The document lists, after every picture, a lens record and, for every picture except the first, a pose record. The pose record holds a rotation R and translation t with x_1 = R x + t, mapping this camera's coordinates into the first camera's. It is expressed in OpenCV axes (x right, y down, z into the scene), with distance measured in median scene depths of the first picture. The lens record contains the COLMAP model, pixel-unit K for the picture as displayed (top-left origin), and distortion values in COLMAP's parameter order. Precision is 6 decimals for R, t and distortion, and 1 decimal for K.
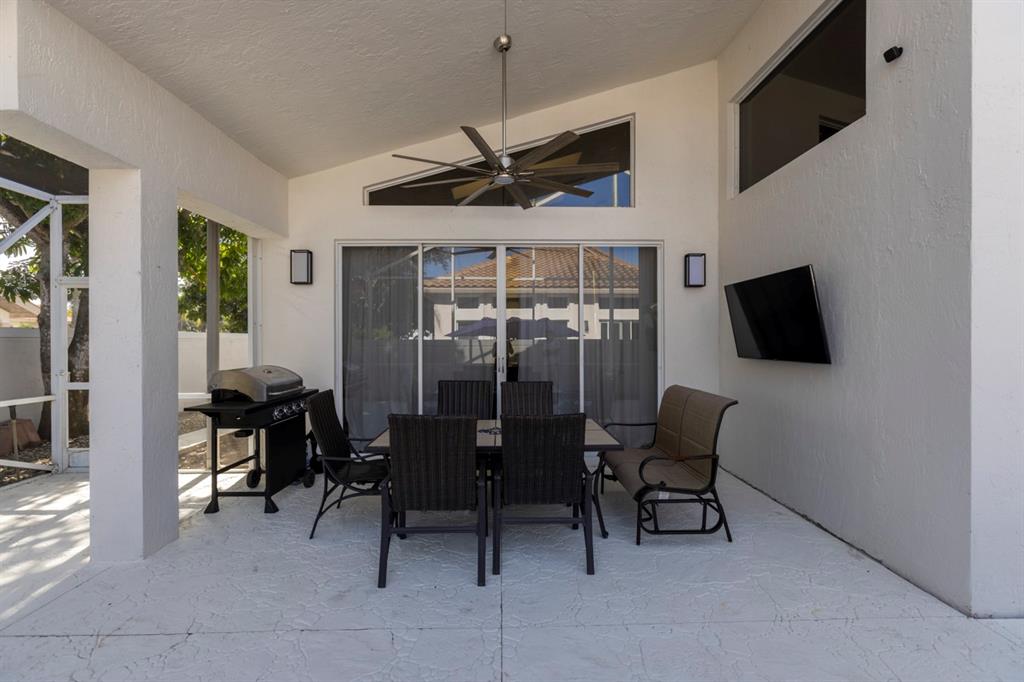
lens RADIAL K [[451.9, 0, 511.2], [0, 451.9, 341.5], [0, 0, 1]] dist [0.003617, -0.000747]
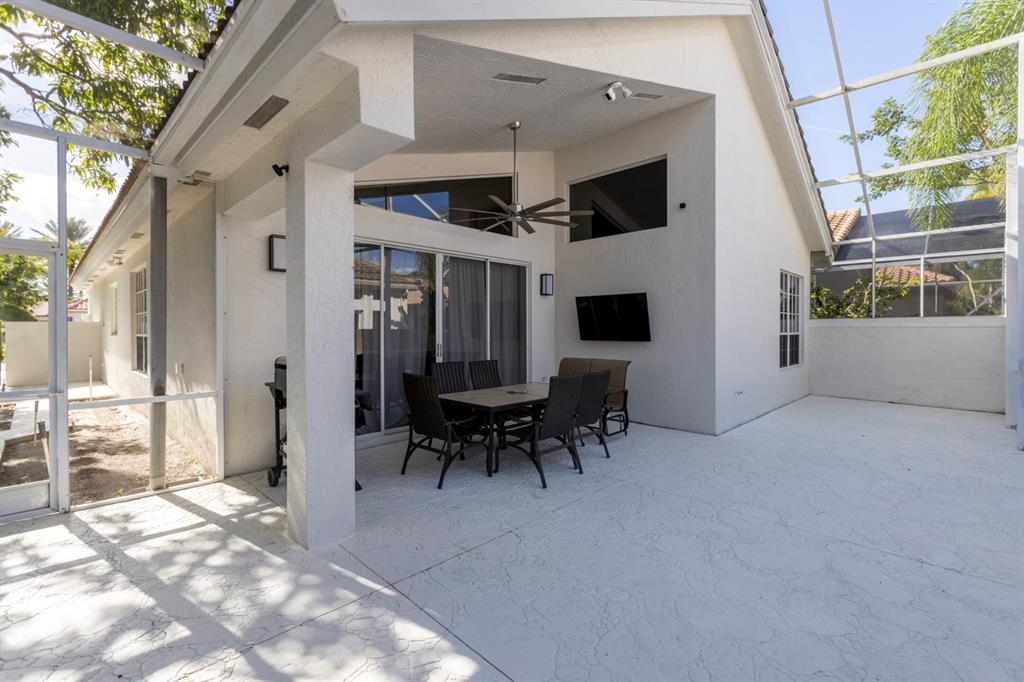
lens RADIAL K [[451.9, 0, 510.9], [0, 451.9, 330.6], [0, 0, 1]] dist [0.003617, -0.000747]
pose [[0.716617, -0.001490, 0.697466, -0.982944], [0.001917, 0.999998, 0.000166, -0.001408], [-0.697465, 0.001218, 0.716618, -0.025846]]
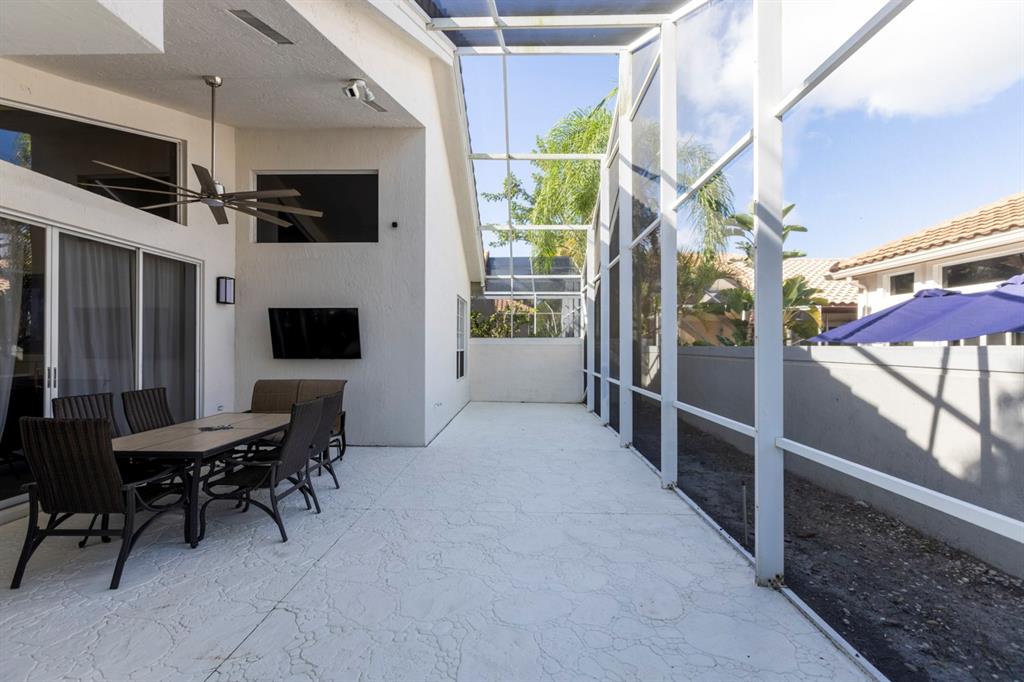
lens RADIAL K [[451.9, 0, 509.0], [0, 451.9, 343.3], [0, 0, 1]] dist [0.003617, -0.000747]
pose [[0.051634, 0.008576, 0.998629, -1.031091], [0.000570, 0.999963, -0.008617, -0.001477], [-0.998666, 0.001014, 0.051628, 0.205802]]
